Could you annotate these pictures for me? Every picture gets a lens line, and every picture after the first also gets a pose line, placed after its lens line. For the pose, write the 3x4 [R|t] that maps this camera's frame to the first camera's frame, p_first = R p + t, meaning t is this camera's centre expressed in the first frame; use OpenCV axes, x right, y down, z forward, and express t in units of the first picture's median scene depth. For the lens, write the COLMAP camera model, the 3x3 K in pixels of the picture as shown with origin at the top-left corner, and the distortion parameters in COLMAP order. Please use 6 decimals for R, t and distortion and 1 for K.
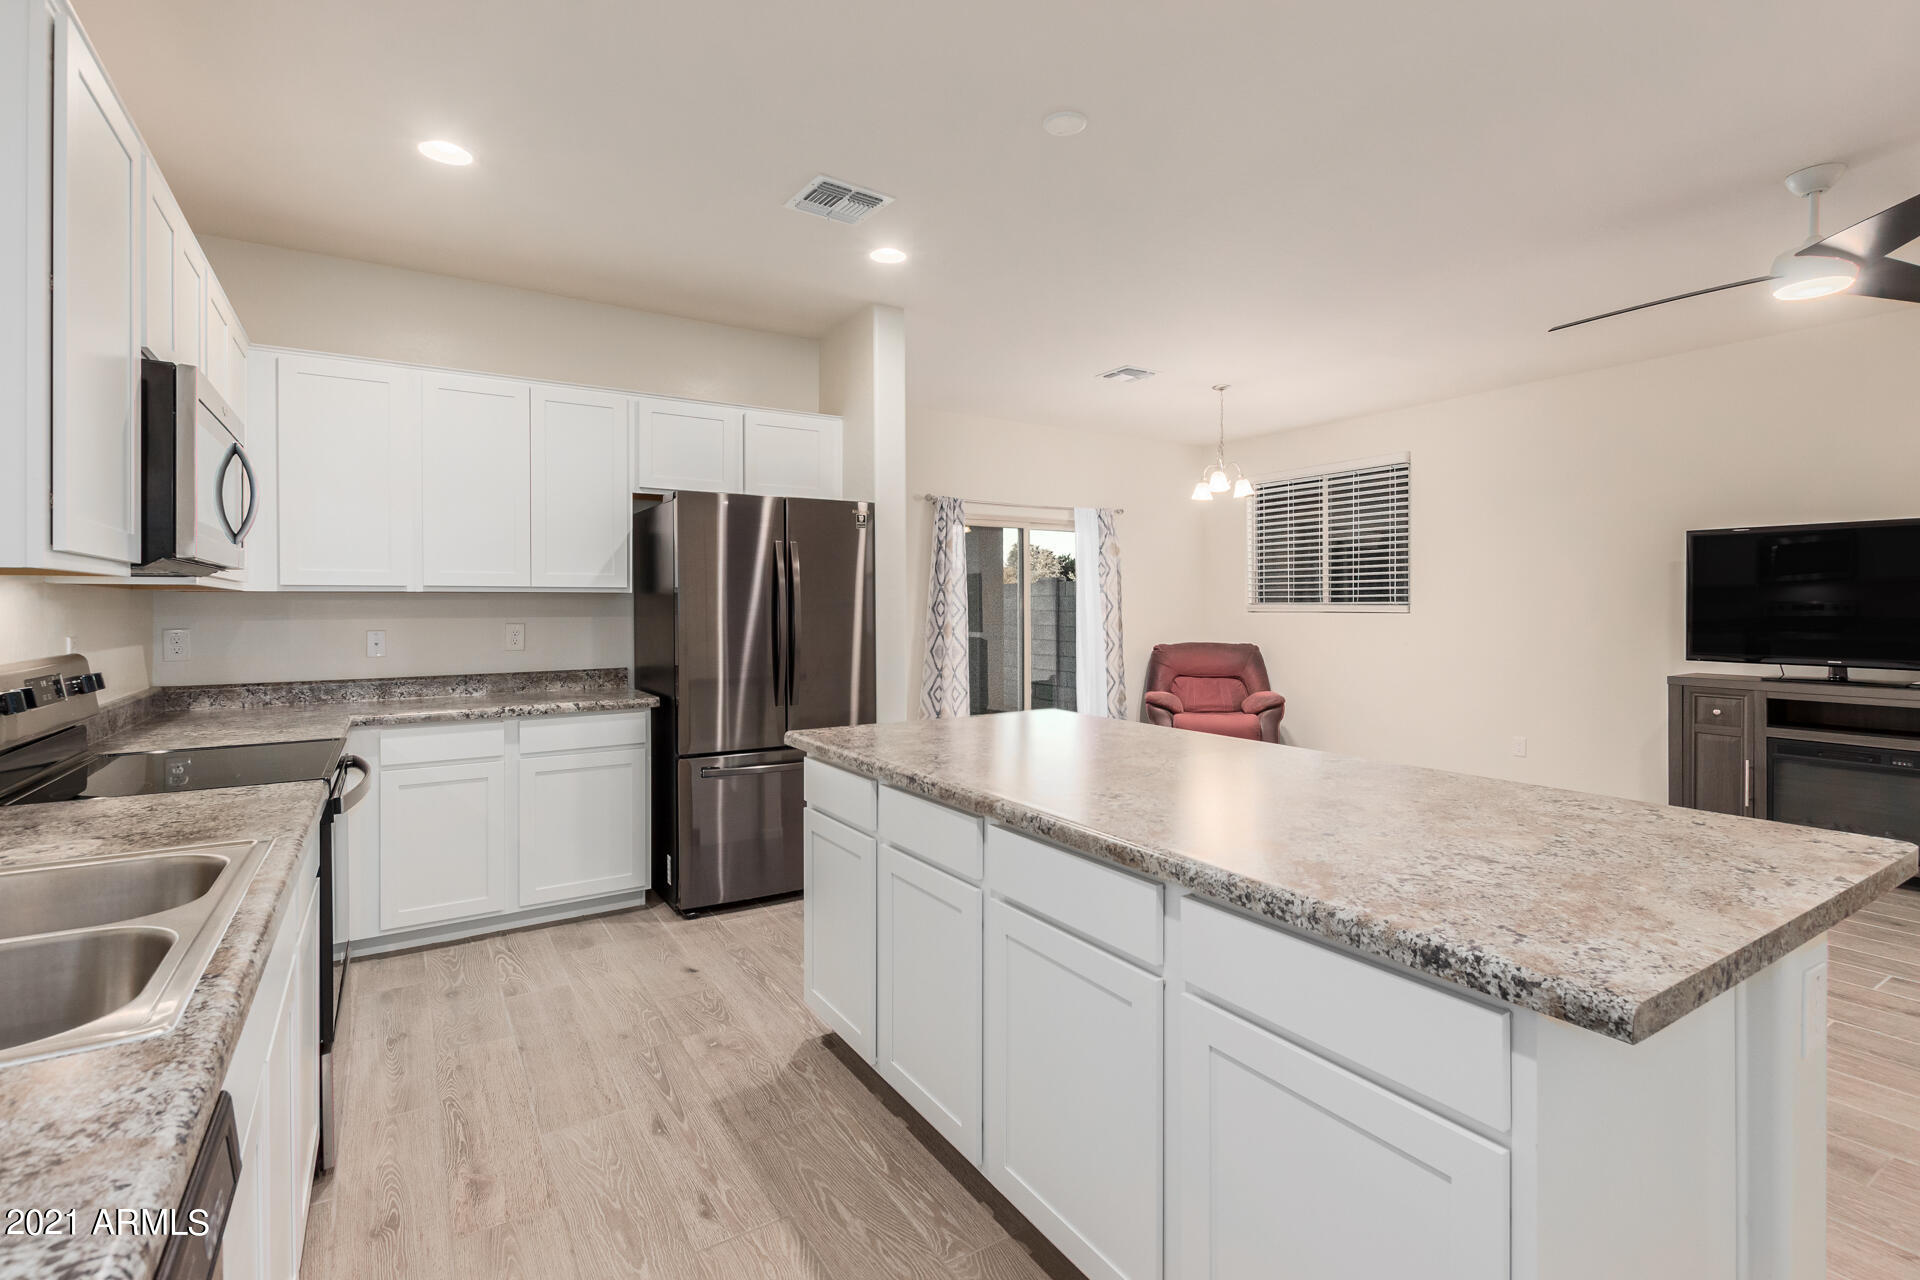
lens RADIAL K [[900.3, 0, 956.1], [0, 900.3, 627.1], [0, 0, 1]] dist [0.015382, -0.000173]
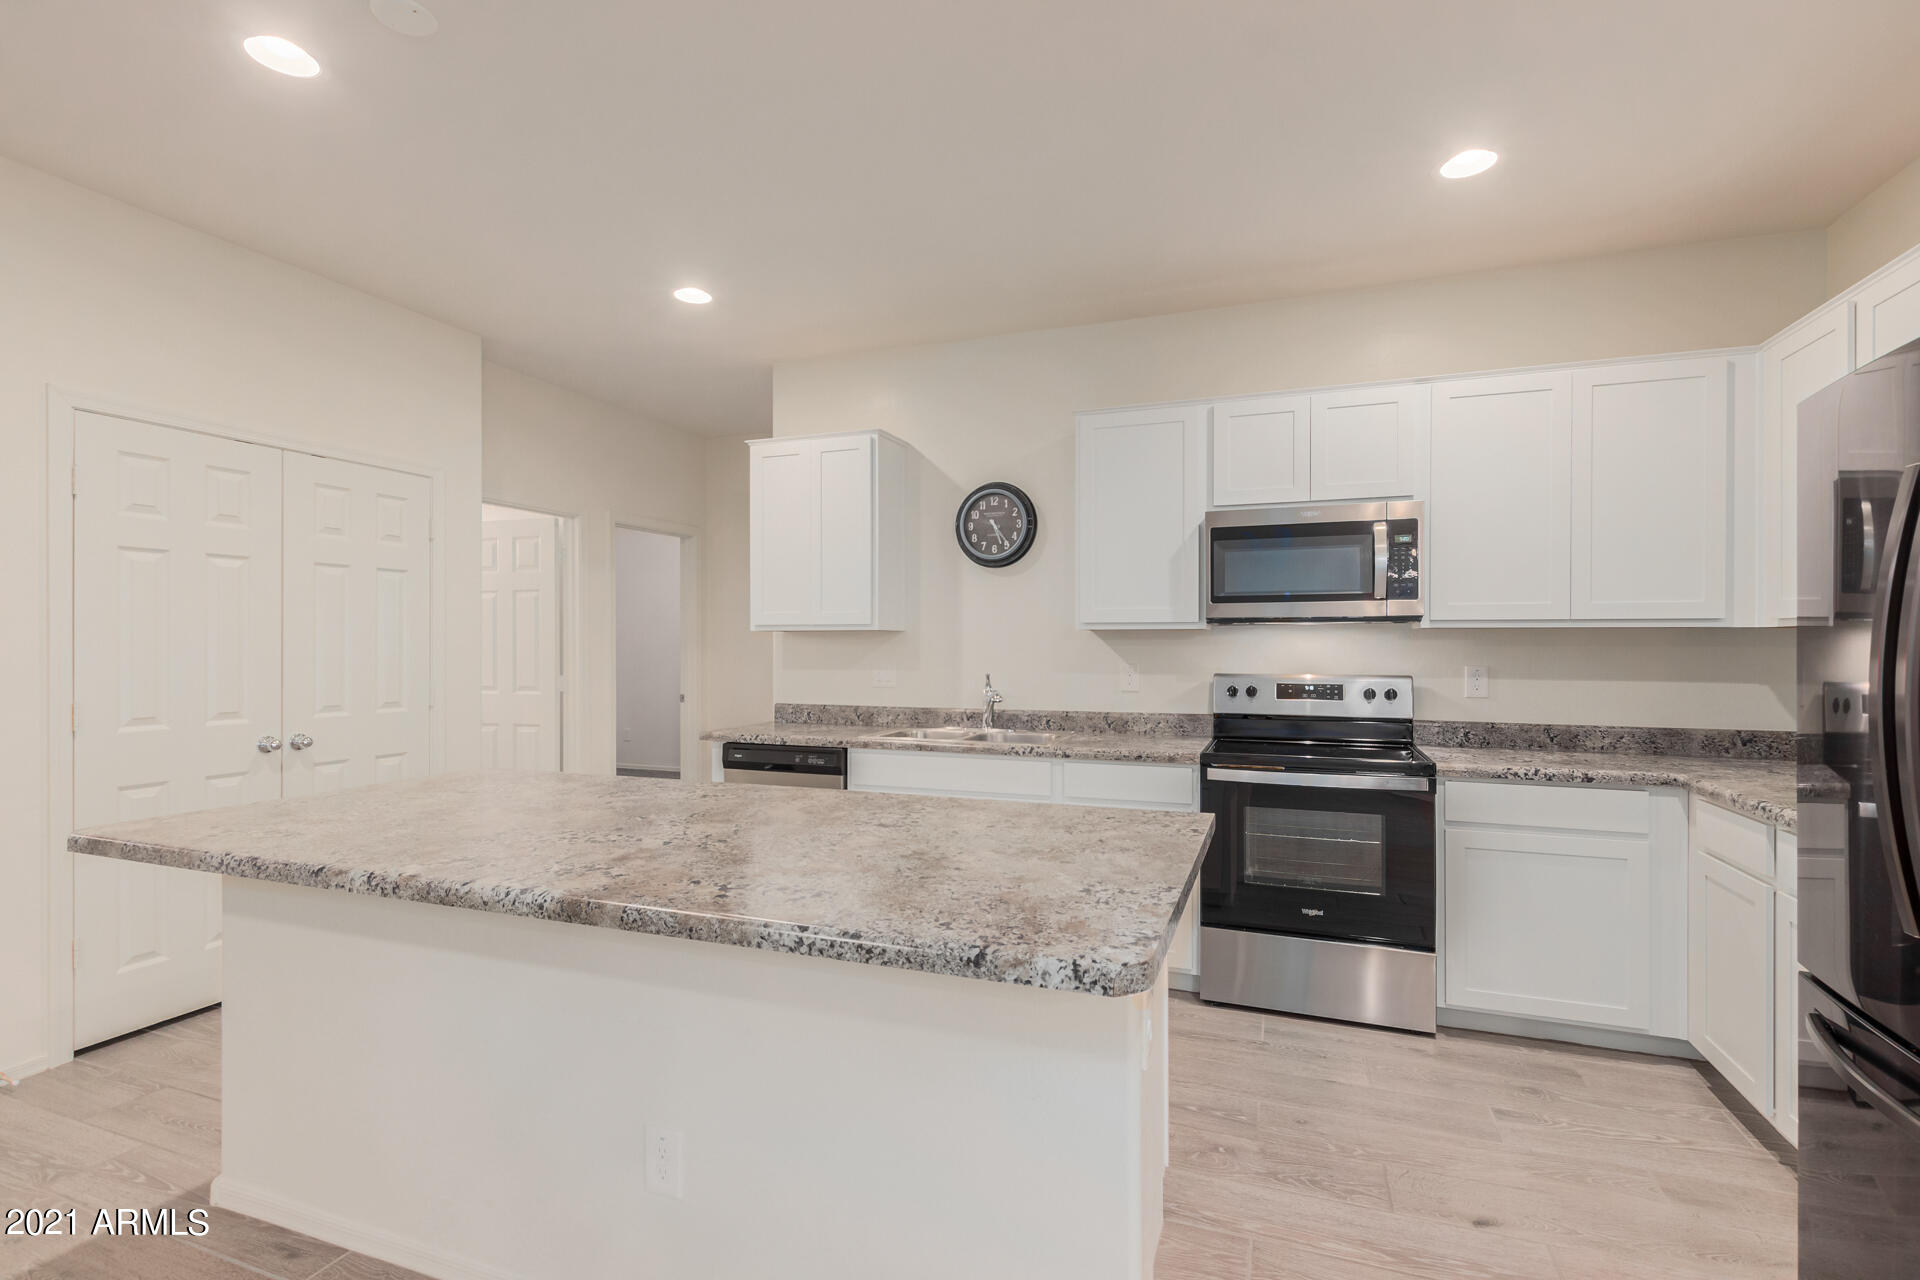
lens RADIAL K [[900.3, 0, 955.7], [0, 900.3, 643.6], [0, 0, 1]] dist [0.015382, -0.000173]
pose [[-0.802245, 0.003080, -0.596987, 0.390037], [-0.007421, 0.999858, 0.015132, -0.028038], [0.596948, 0.016570, -0.802108, 1.332790]]
